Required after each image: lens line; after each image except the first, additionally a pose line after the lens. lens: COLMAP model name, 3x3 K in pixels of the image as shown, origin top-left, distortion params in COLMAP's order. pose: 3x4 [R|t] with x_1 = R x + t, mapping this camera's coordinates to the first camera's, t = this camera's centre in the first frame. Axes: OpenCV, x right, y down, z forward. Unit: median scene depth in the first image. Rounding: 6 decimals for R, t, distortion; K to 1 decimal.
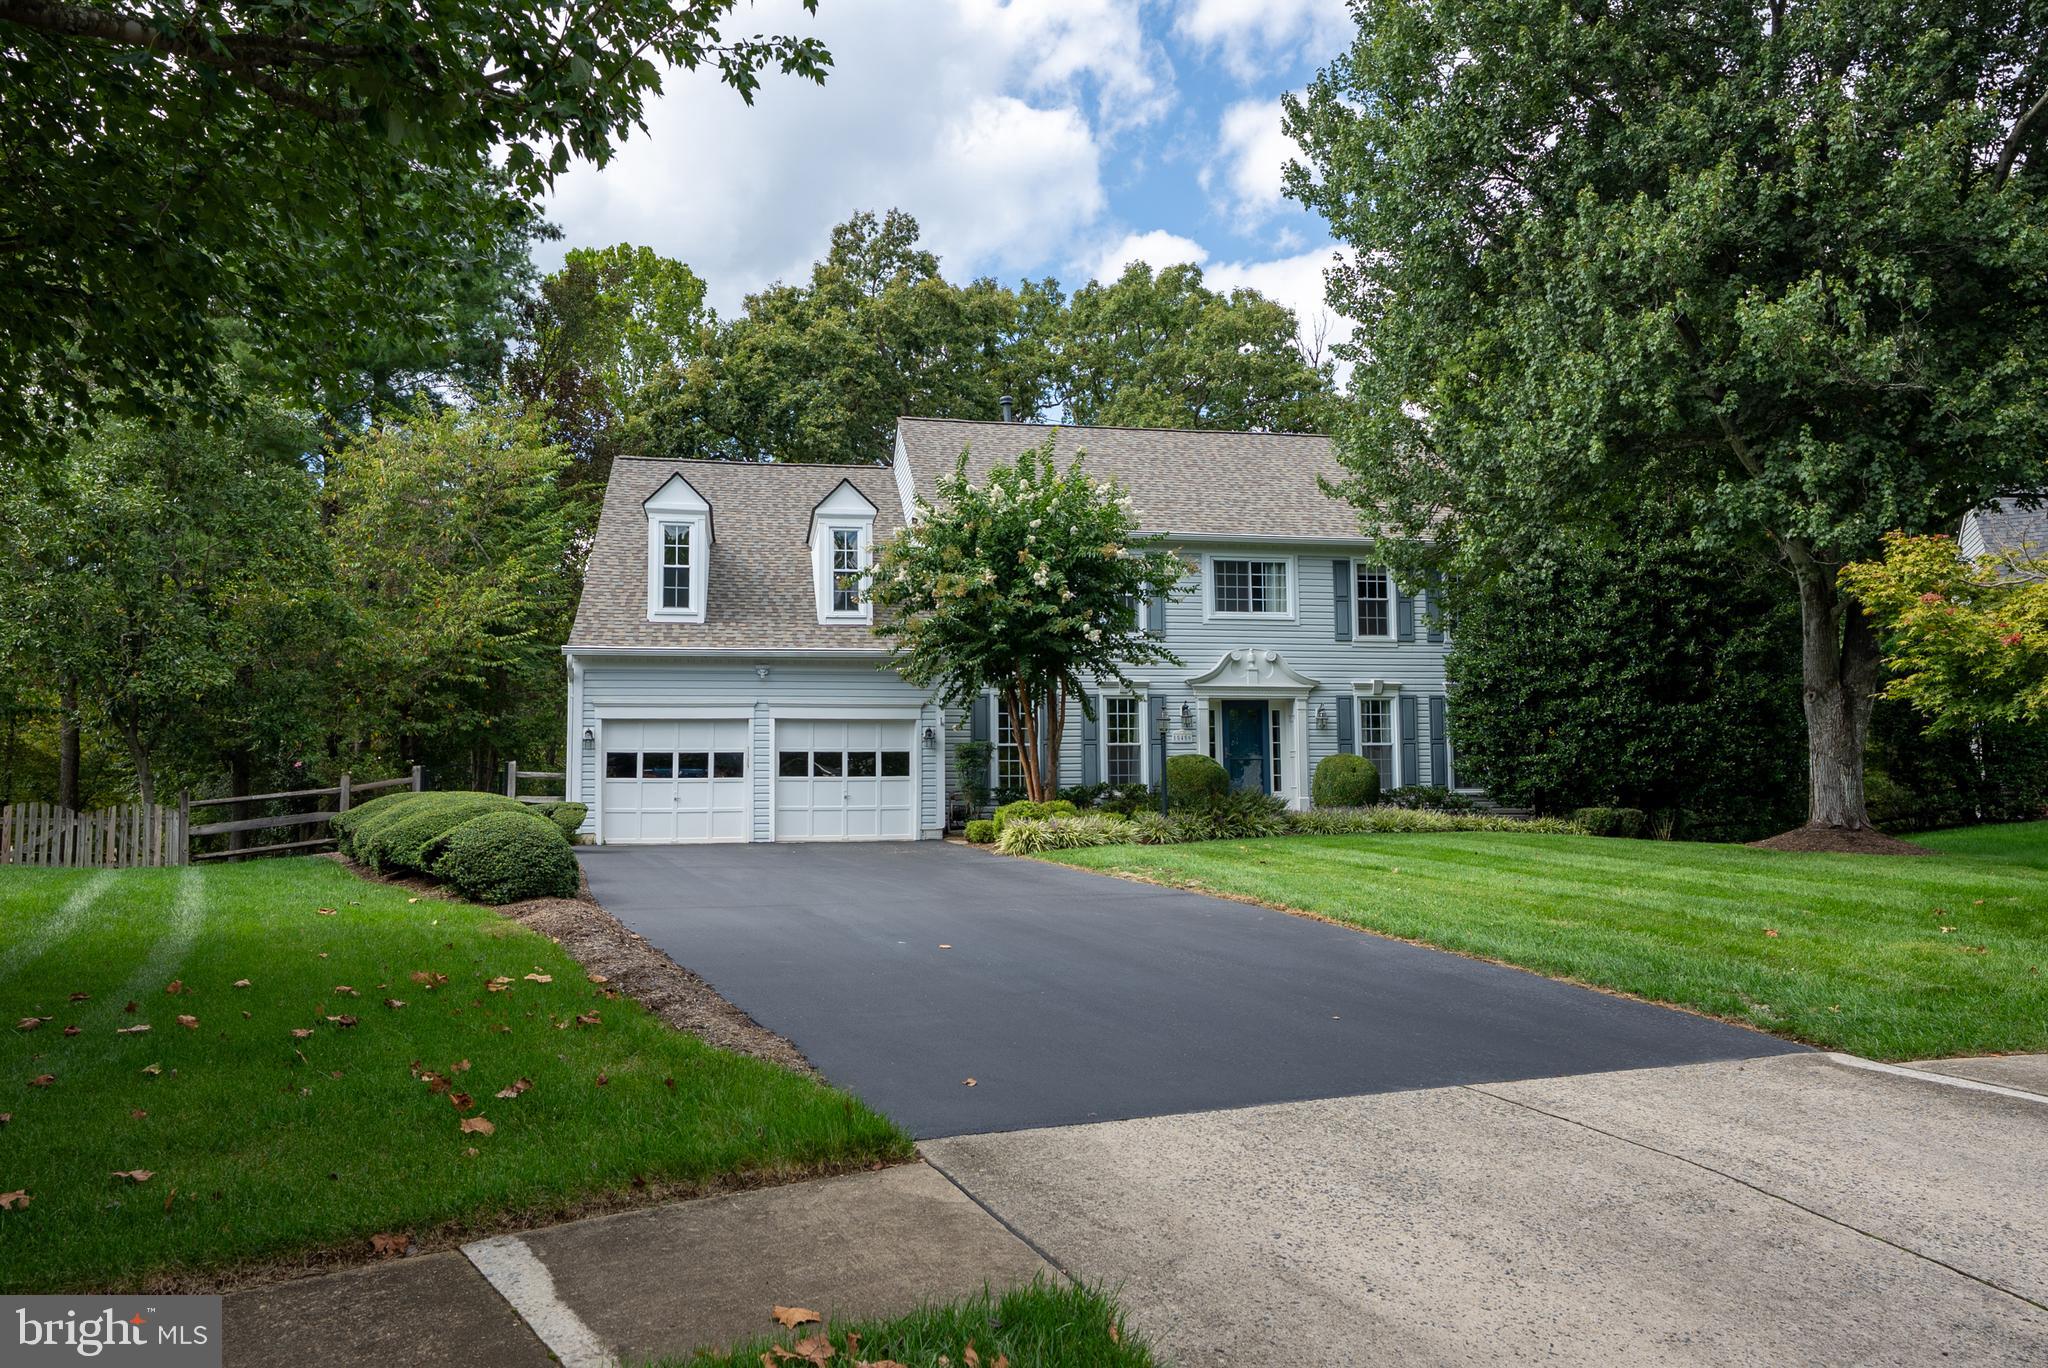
lens RADIAL K [[1464.2, 0, 1024.0], [0, 1464.2, 684.0], [0, 0, 1]] dist [0.088339, 0.004613]
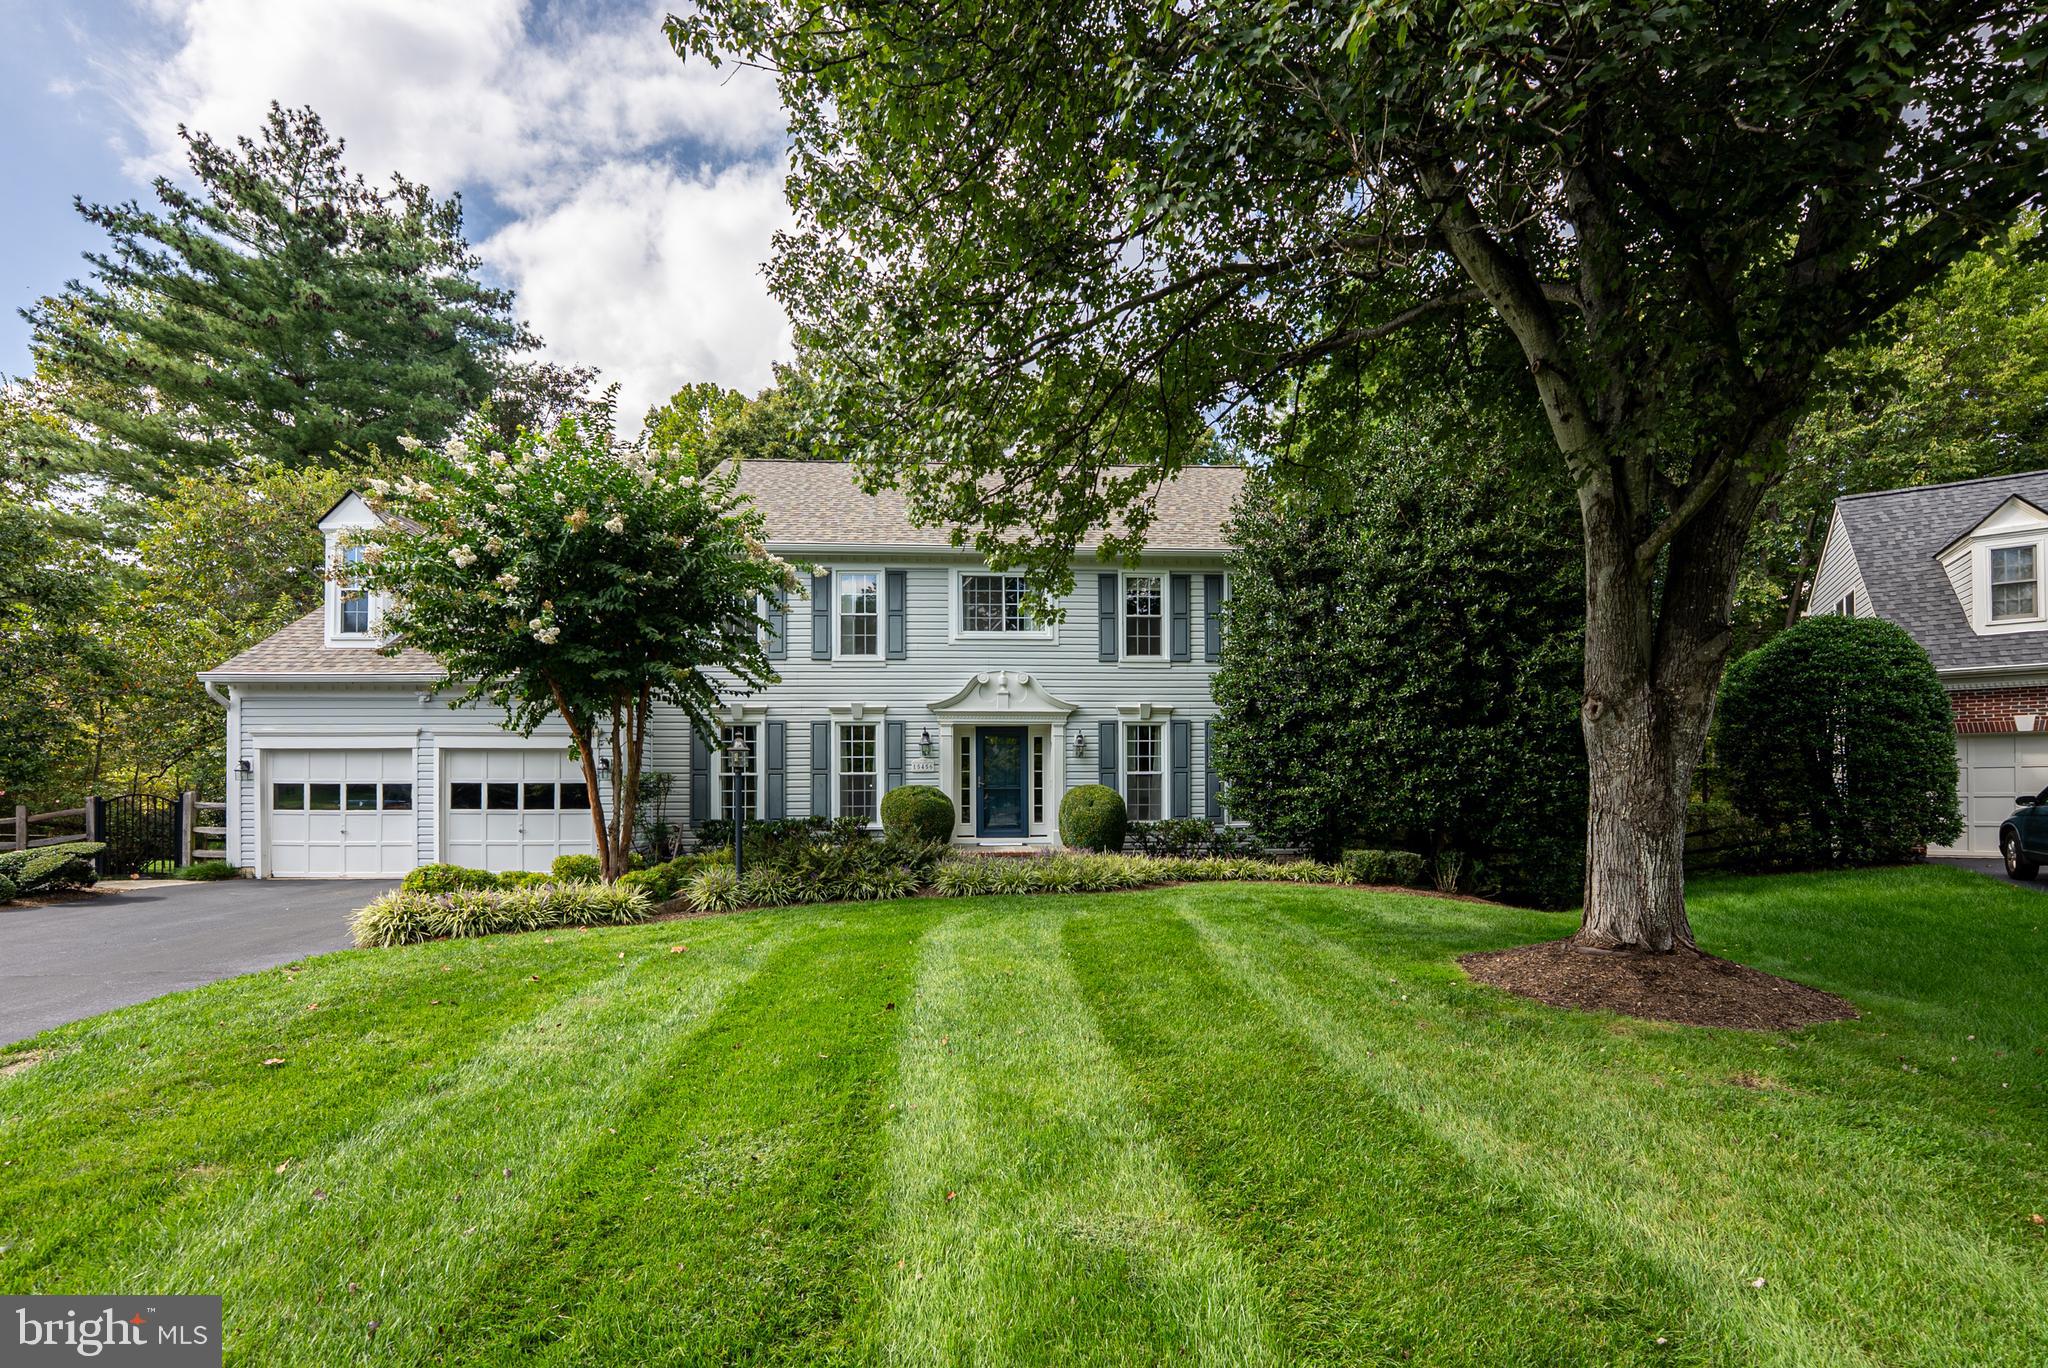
lens RADIAL K [[880.6, 0, 1015.3], [0, 880.6, 784.8], [0, 0, 1]] dist [-0.003501, -0.000404]
pose [[0.986255, 0.005648, -0.165136, 0.267397], [0.006380, 0.997369, 0.072213, 0.008071], [0.165109, -0.072274, 0.983624, 0.467625]]
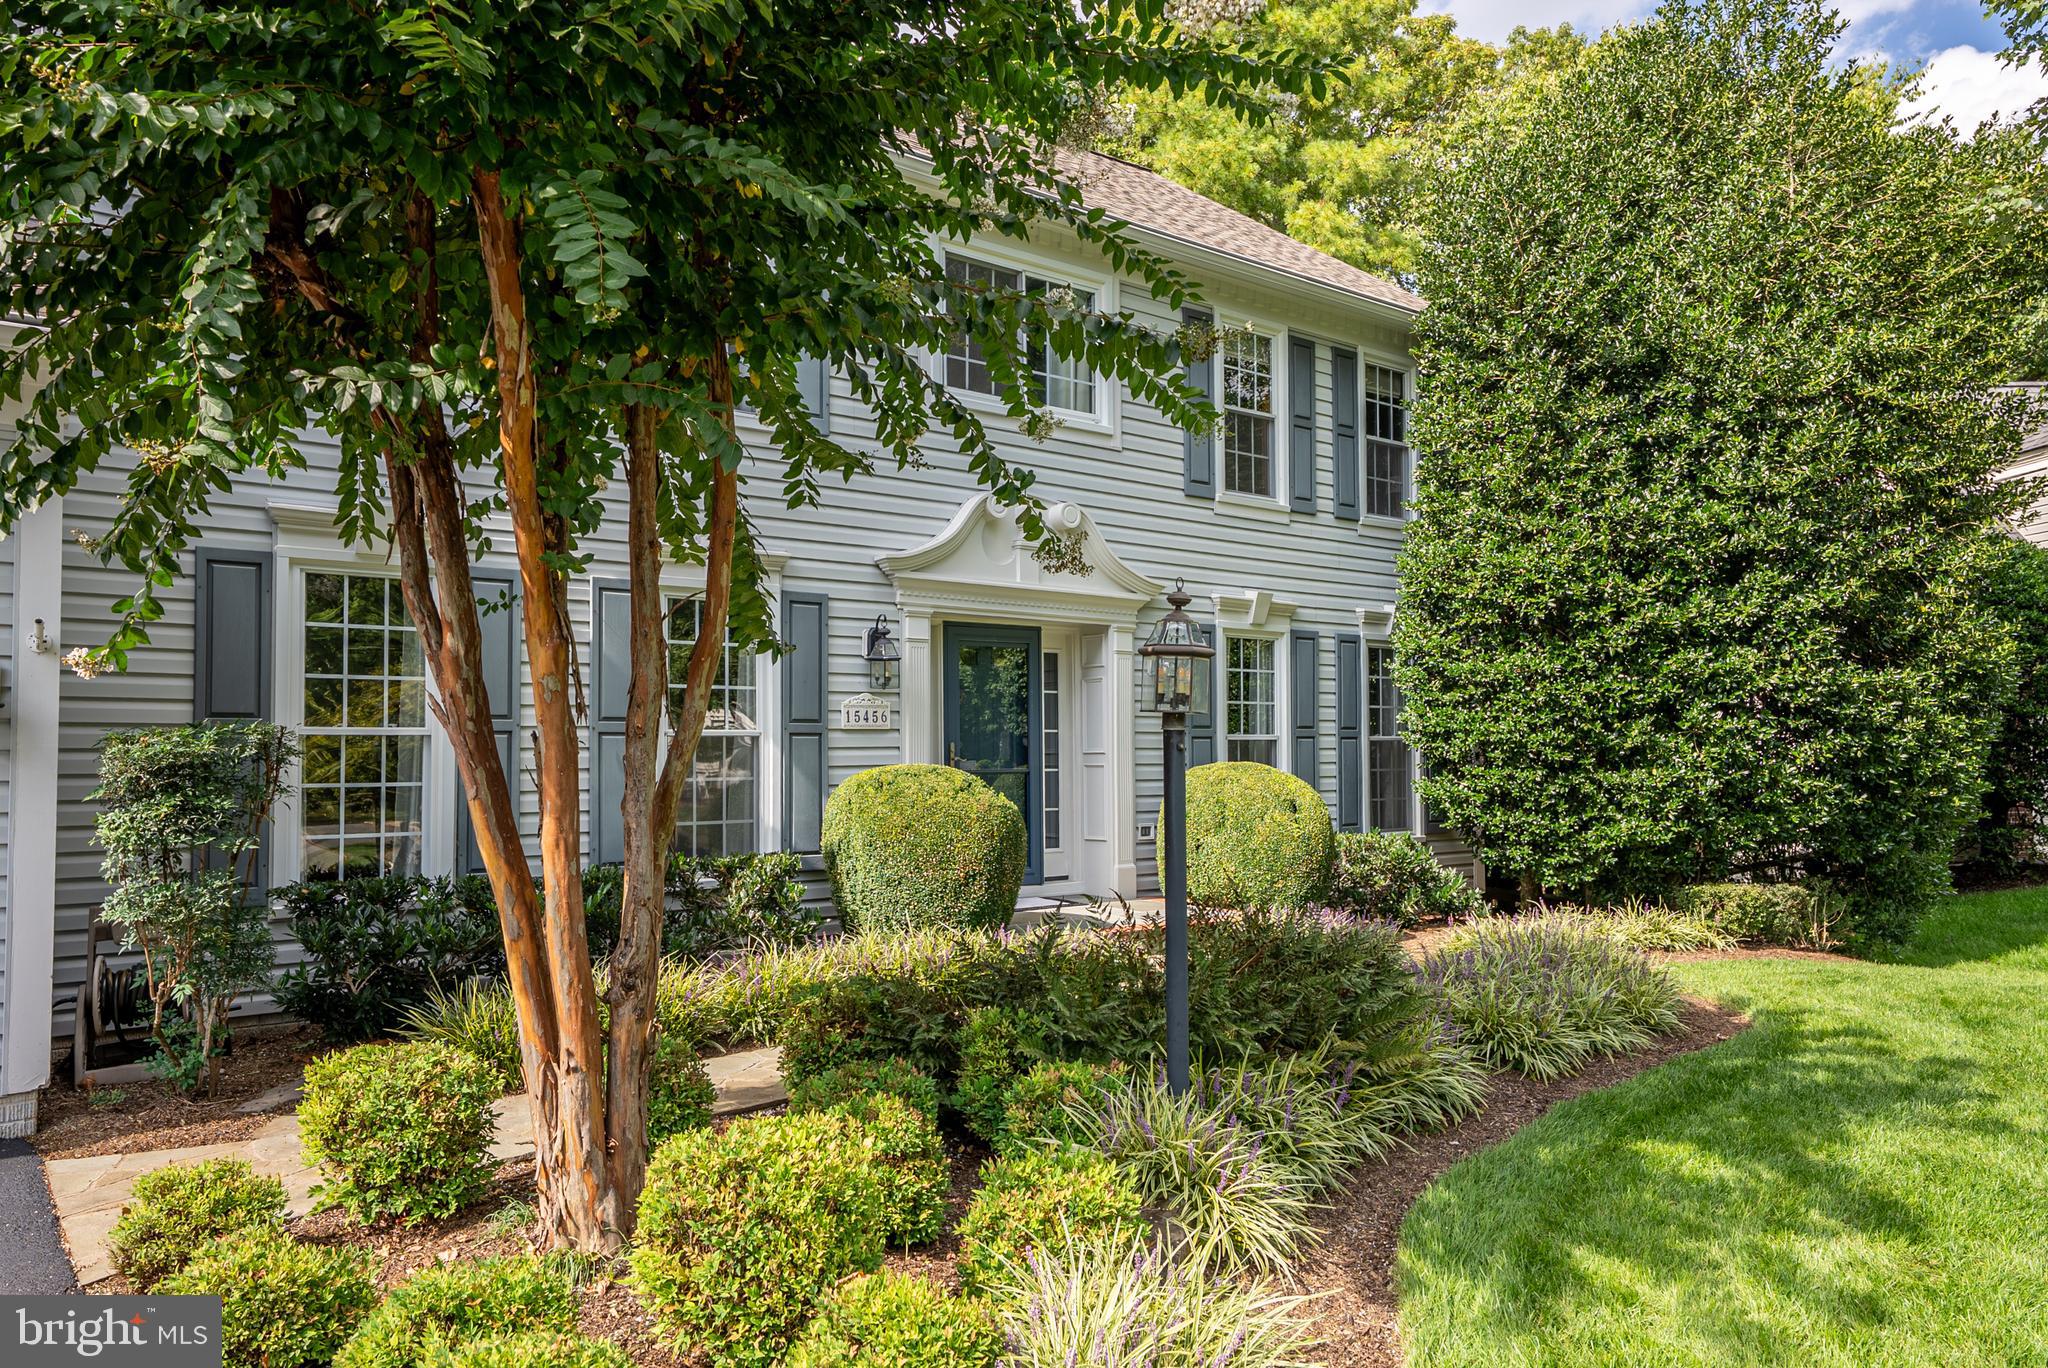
lens RADIAL K [[1464.2, 0, 1024.0], [0, 1464.2, 684.0], [0, 0, 1]] dist [0.088339, 0.004613]
pose [[0.896446, 0.029476, 0.442172, -0.020446], [-0.041348, 0.998996, 0.017235, 0.021243], [-0.441220, -0.033733, 0.896765, 0.672781]]
